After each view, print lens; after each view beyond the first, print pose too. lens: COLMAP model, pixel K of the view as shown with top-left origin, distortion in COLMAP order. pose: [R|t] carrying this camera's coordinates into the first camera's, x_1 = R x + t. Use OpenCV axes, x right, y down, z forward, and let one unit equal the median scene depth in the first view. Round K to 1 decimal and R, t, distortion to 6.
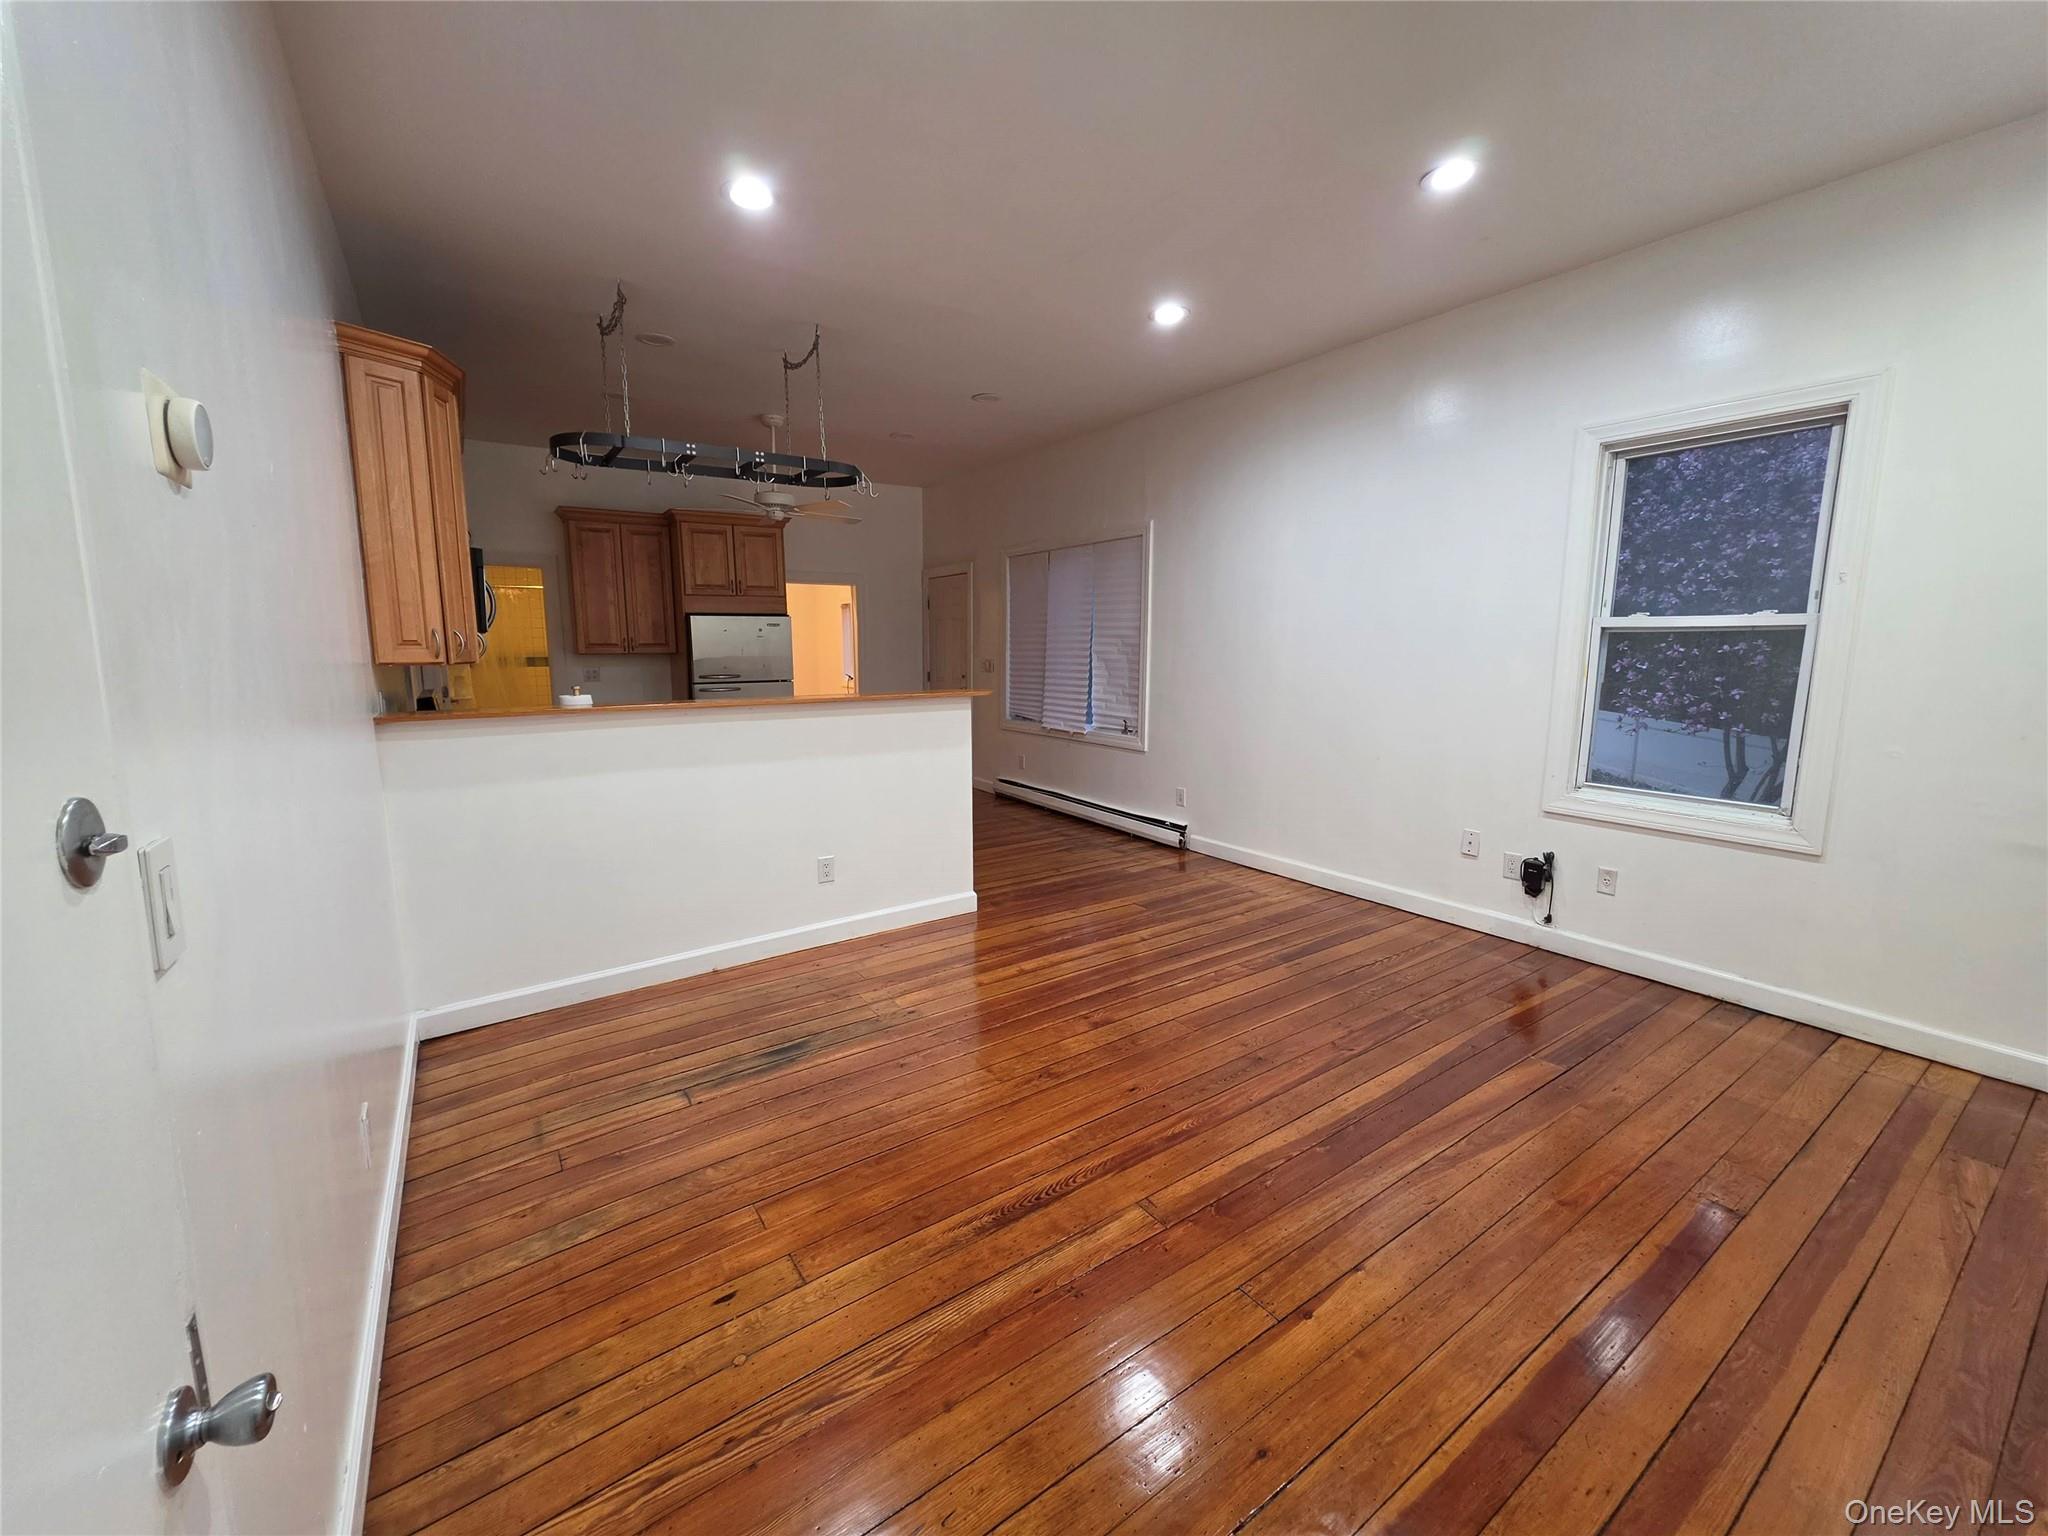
lens RADIAL K [[811.7, 0, 1020.1], [0, 811.7, 760.9], [0, 0, 1]] dist [-0.003570, 0.000582]
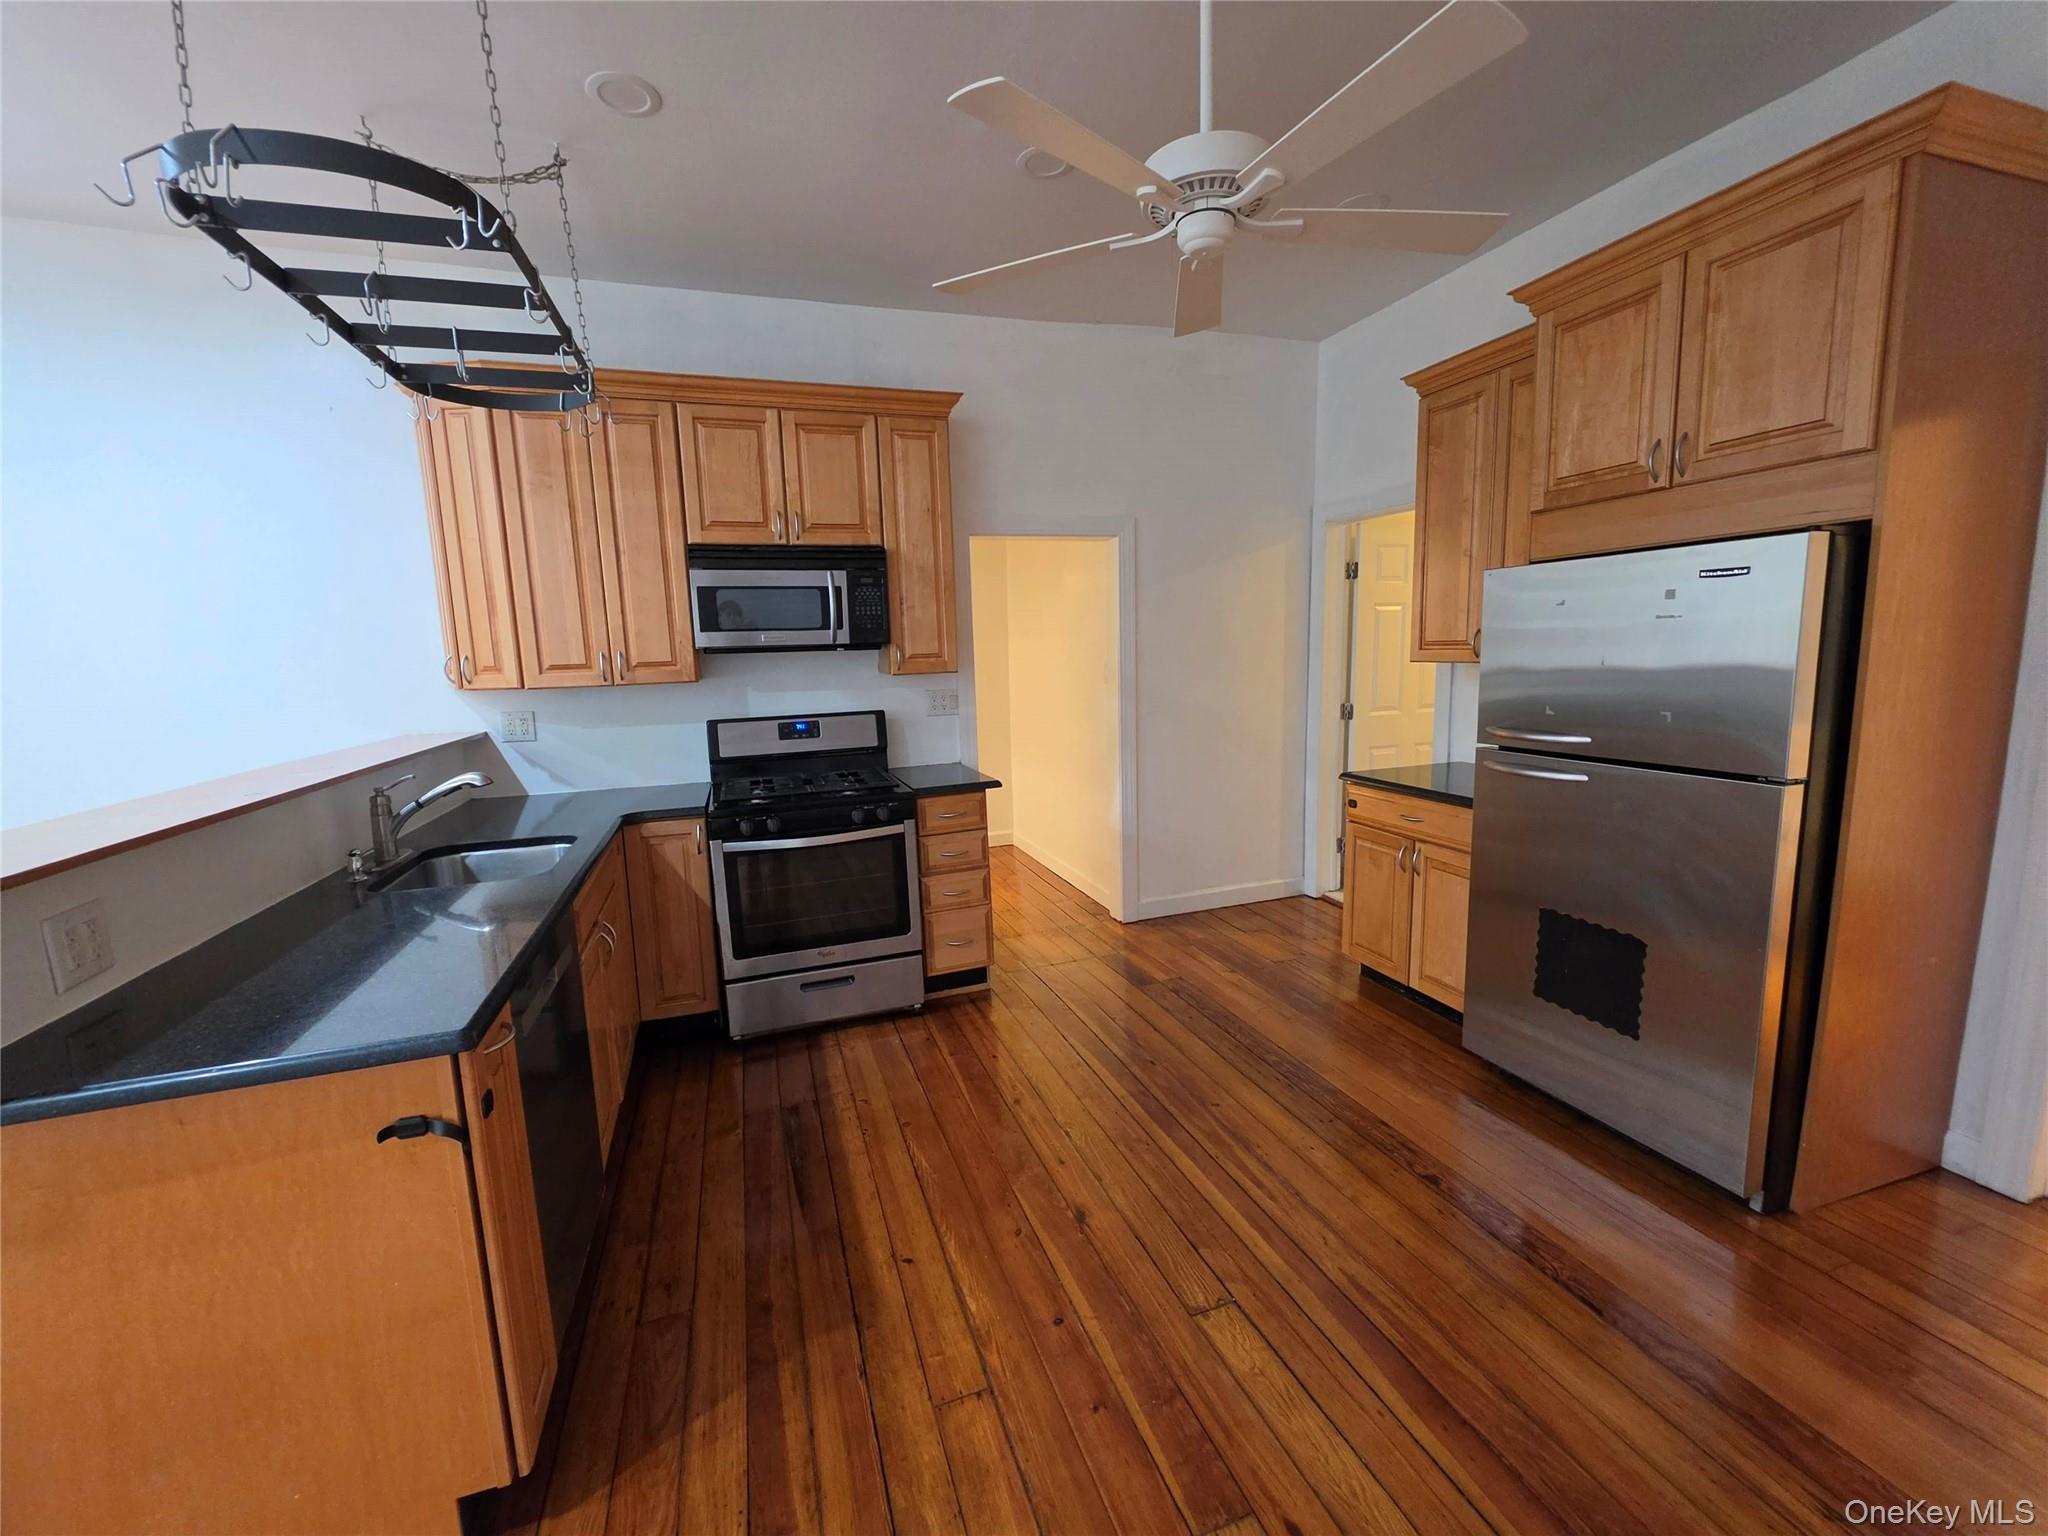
lens RADIAL K [[811.7, 0, 1020.1], [0, 811.7, 760.9], [0, 0, 1]] dist [-0.003570, 0.000582]
pose [[-0.257895, 0.146873, -0.954944, 0.049698], [-0.106565, 0.978024, 0.179201, -0.223553], [0.960278, 0.147979, -0.236577, 1.465481]]
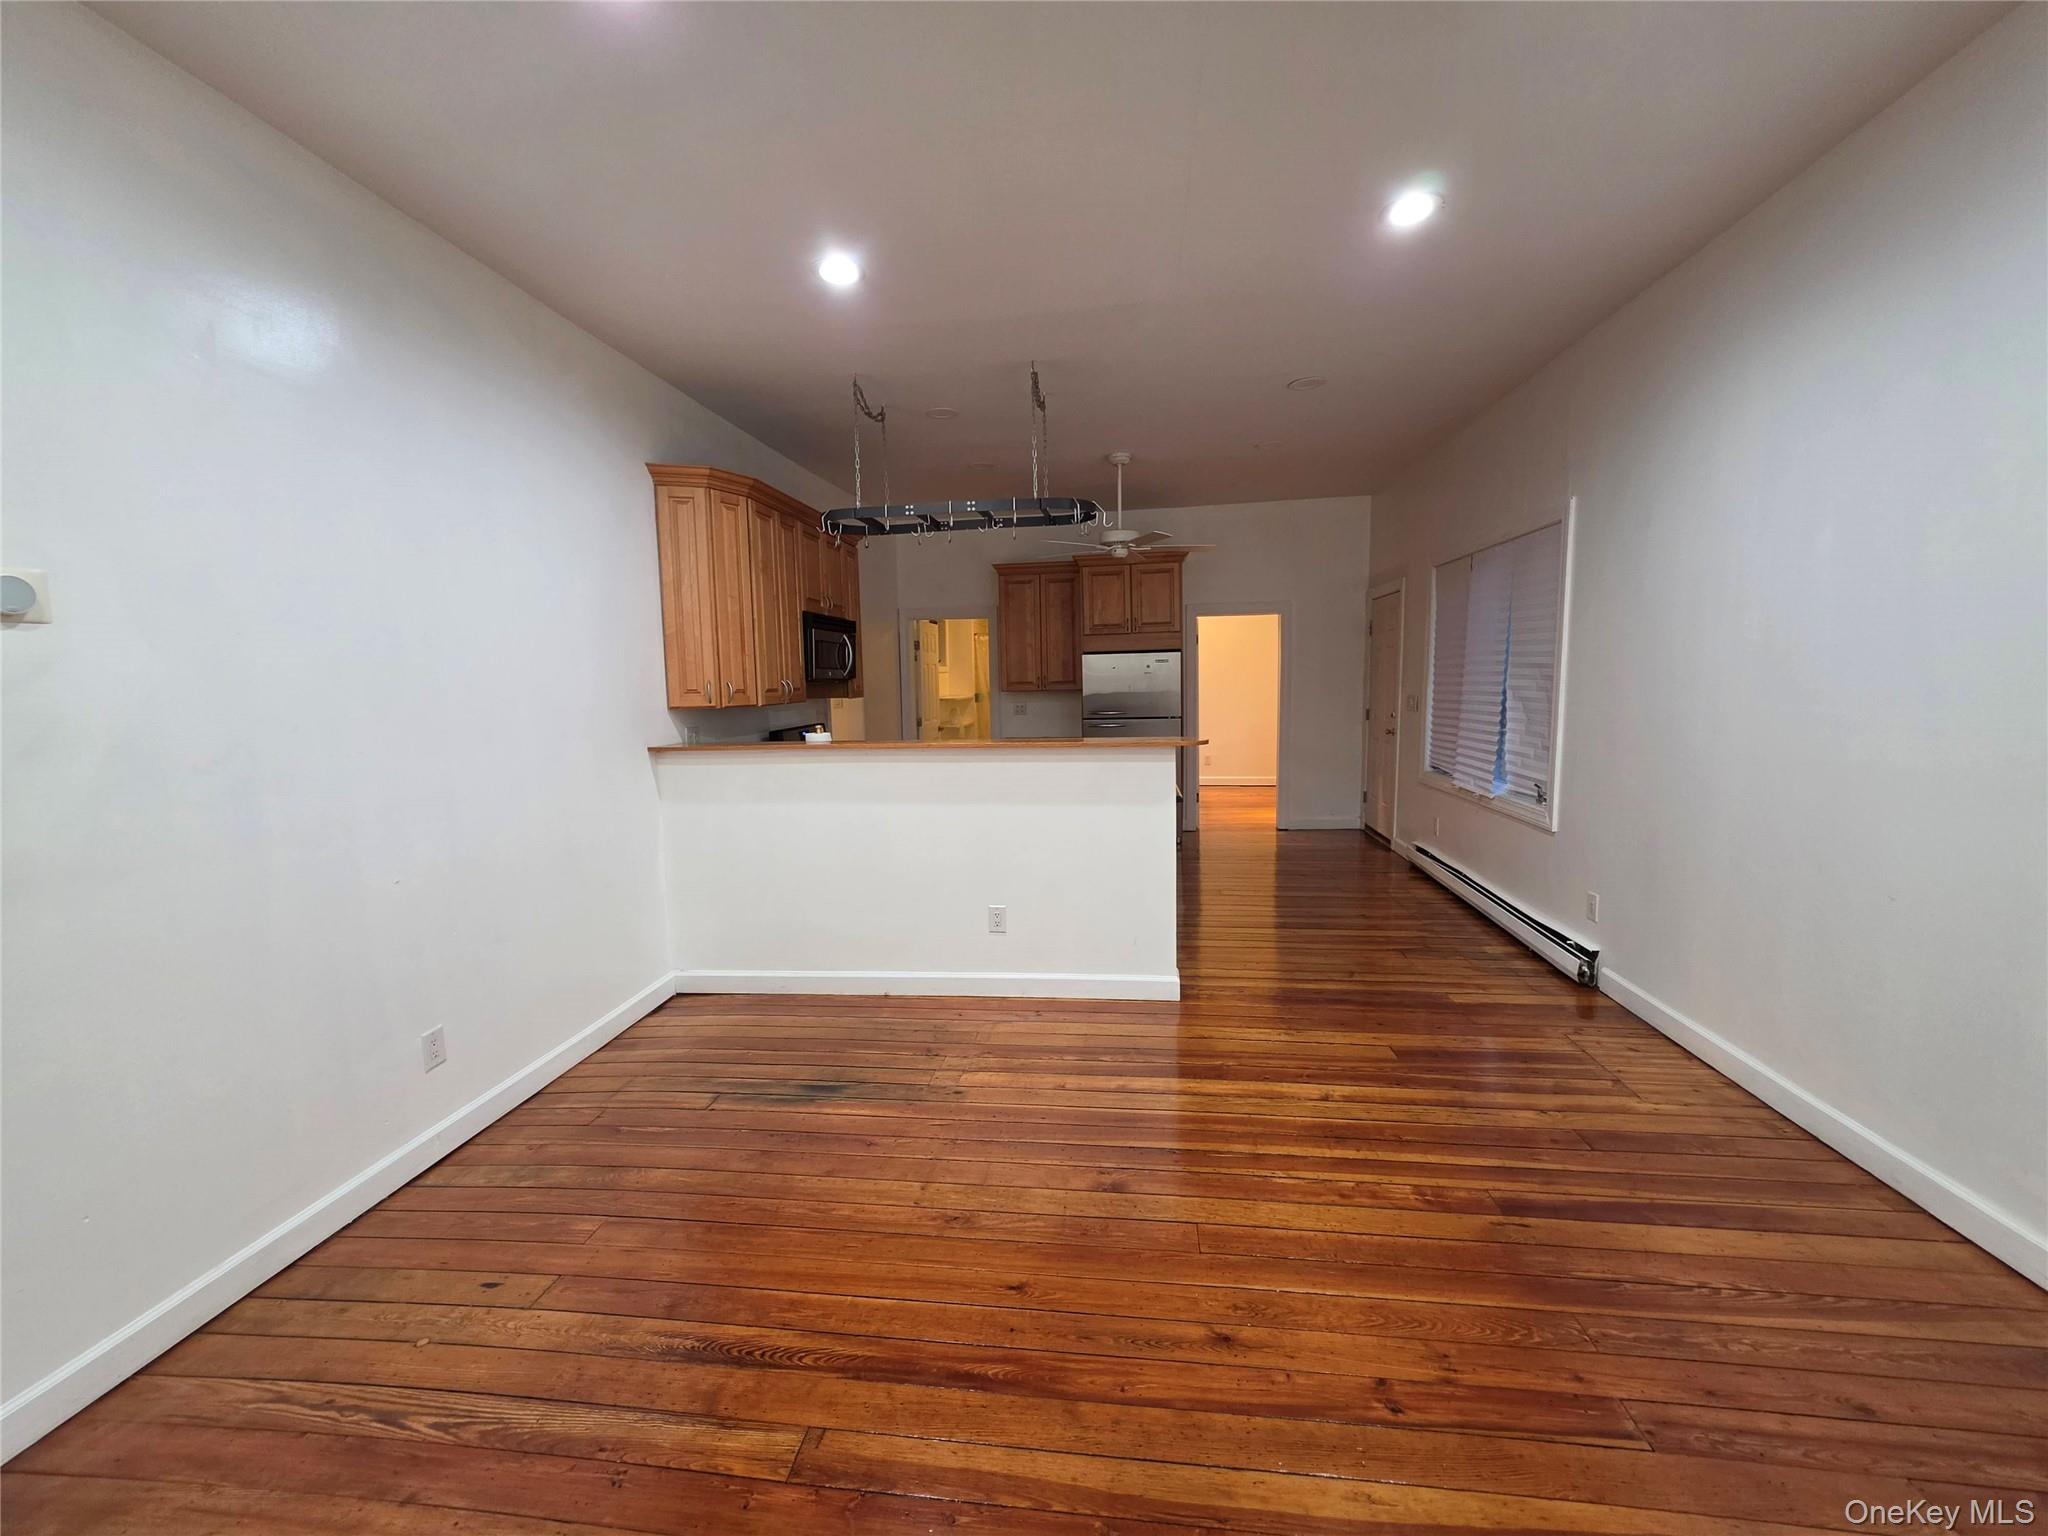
lens RADIAL K [[811.7, 0, 1020.1], [0, 811.7, 760.9], [0, 0, 1]] dist [-0.003570, 0.000582]
pose [[0.747528, 0.054182, -0.662016, 0.392425], [-0.076710, 0.997041, -0.005017, -0.049166], [0.659786, 0.054534, 0.749472, 0.267138]]
